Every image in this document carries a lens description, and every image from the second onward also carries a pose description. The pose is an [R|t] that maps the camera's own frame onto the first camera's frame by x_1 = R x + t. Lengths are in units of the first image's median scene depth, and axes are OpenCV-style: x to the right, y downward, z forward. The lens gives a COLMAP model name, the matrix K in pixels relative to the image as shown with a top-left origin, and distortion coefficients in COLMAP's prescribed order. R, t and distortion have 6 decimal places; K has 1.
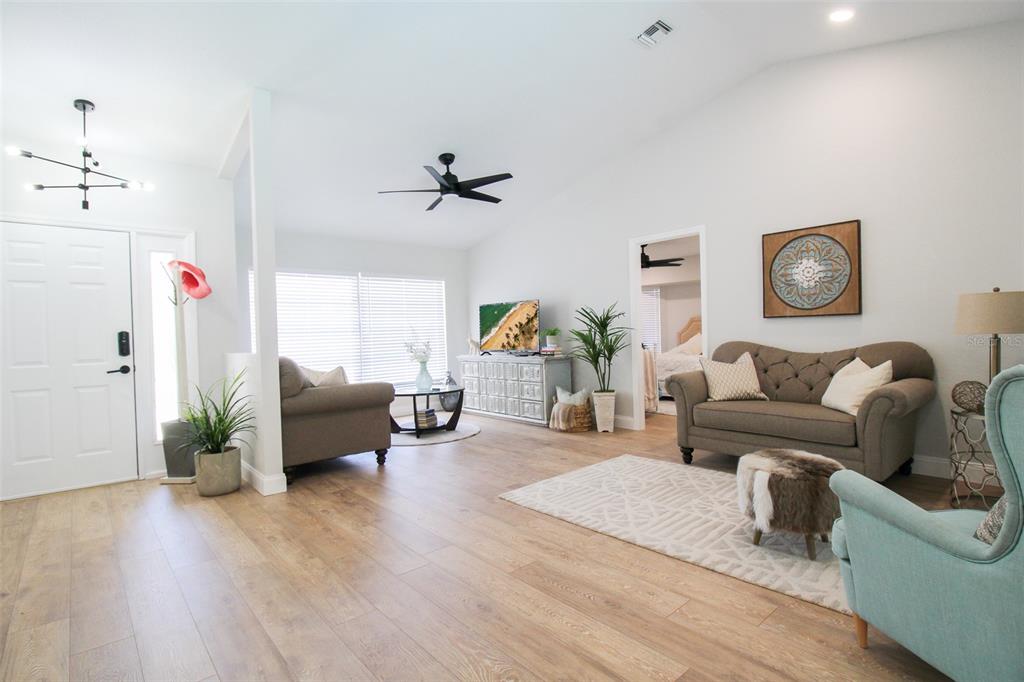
lens RADIAL K [[498.2, 0, 519.6], [0, 498.2, 338.0], [0, 0, 1]] dist [0.001275, -0.000298]
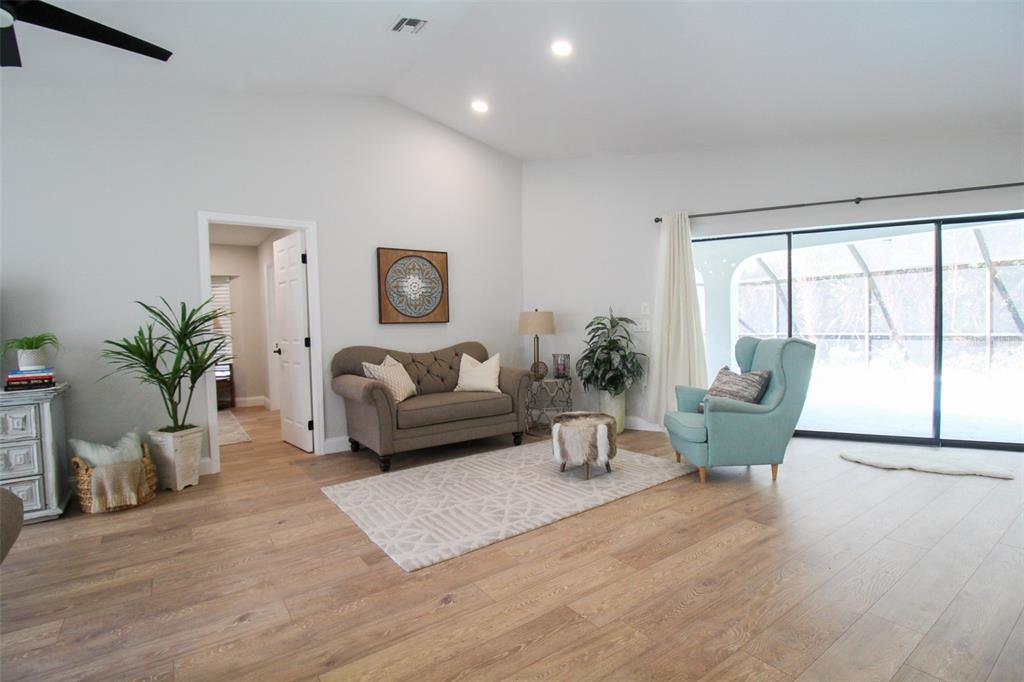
lens RADIAL K [[485.8, 0, 517.5], [0, 485.8, 339.1], [0, 0, 1]] dist [0.002400, -0.014871]
pose [[0.109308, -0.007213, 0.993982, -0.559816], [0.032632, 0.999461, 0.003664, -0.001027], [-0.993472, 0.032035, 0.109484, 0.619114]]
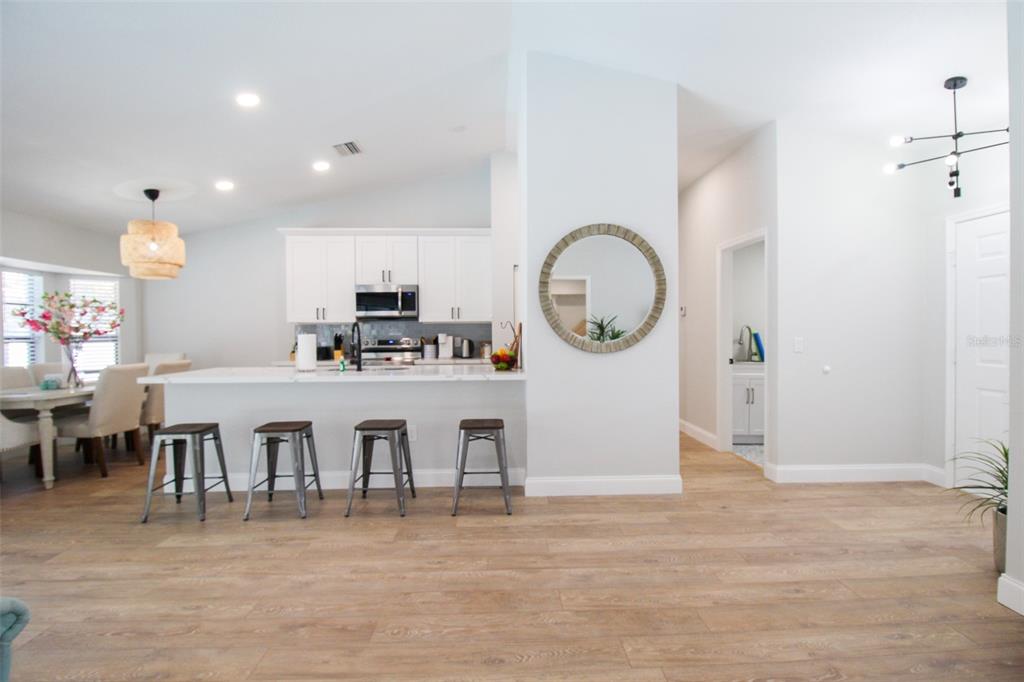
lens RADIAL K [[491.9, 0, 513.4], [0, 491.9, 339.8], [0, 0, 1]] dist [0.001931, -0.013179]
pose [[-0.630207, 0.044080, -0.775175, 0.279241], [0.015805, 0.998909, 0.043953, -0.041065], [0.776266, 0.015447, -0.630216, 0.766749]]
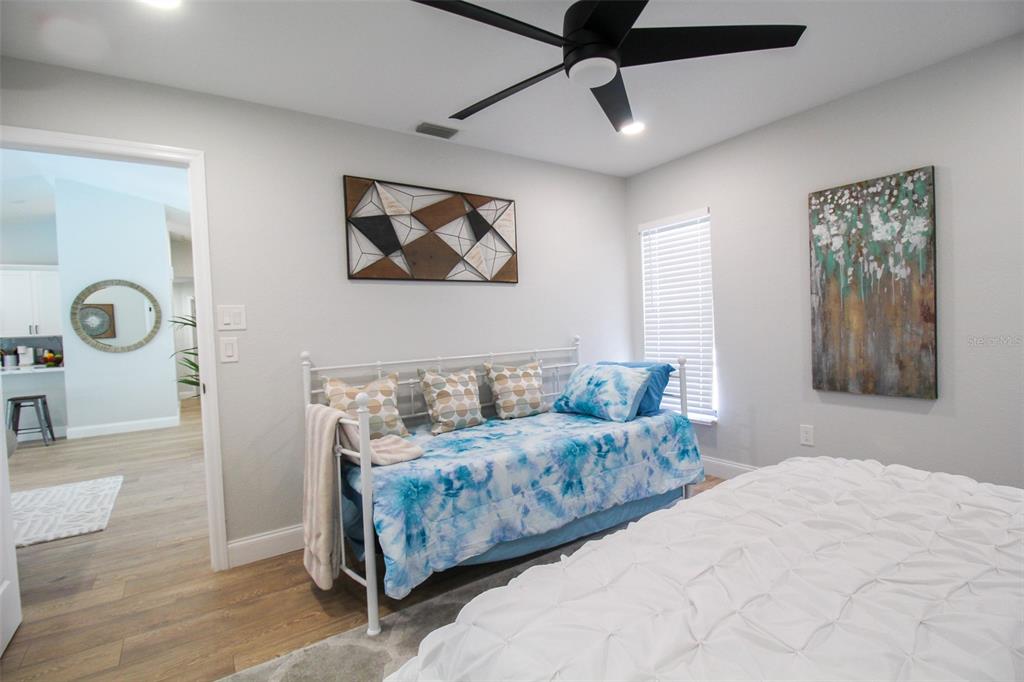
lens RADIAL K [[478.8, 0, 511.7], [0, 478.8, 332.6], [0, 0, 1]] dist [0.000024, -0.000283]
pose [[-0.126142, 0.047575, -0.990871, 0.841529], [0.036629, 0.998392, 0.043273, -0.059577], [0.991336, -0.030836, -0.127682, 1.759756]]
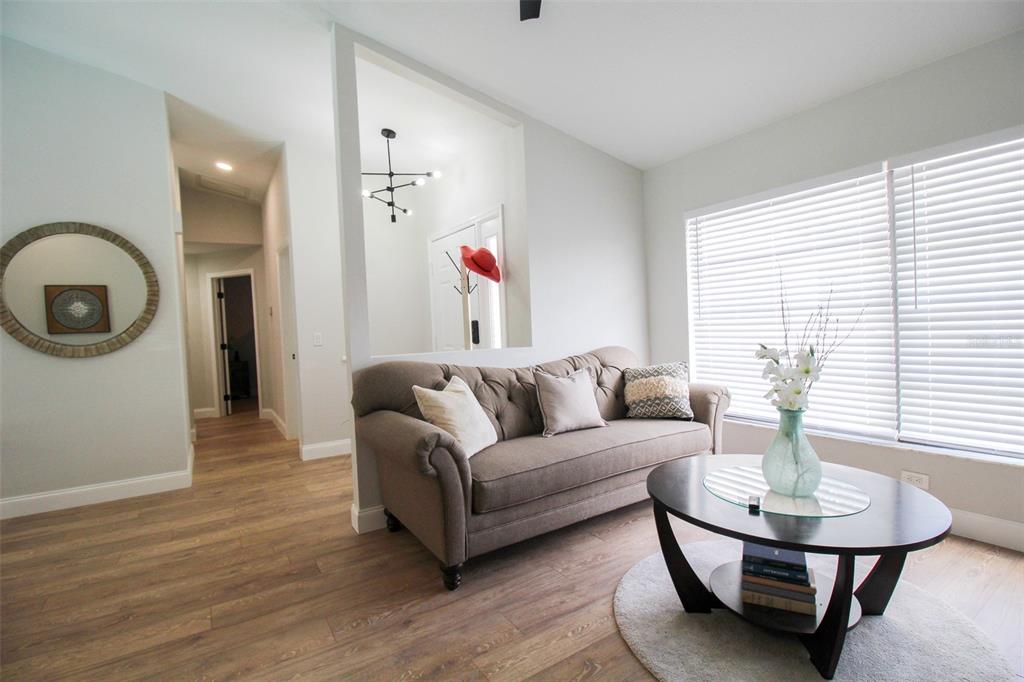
lens RADIAL K [[477.0, 0, 517.1], [0, 477.0, 341.5], [0, 0, 1]] dist [0.000875, -0.014058]
pose [[-0.145480, 0.069245, -0.986935, 0.188310], [0.033546, 0.997319, 0.065029, -0.031244], [0.988792, -0.023648, -0.147412, 1.190305]]
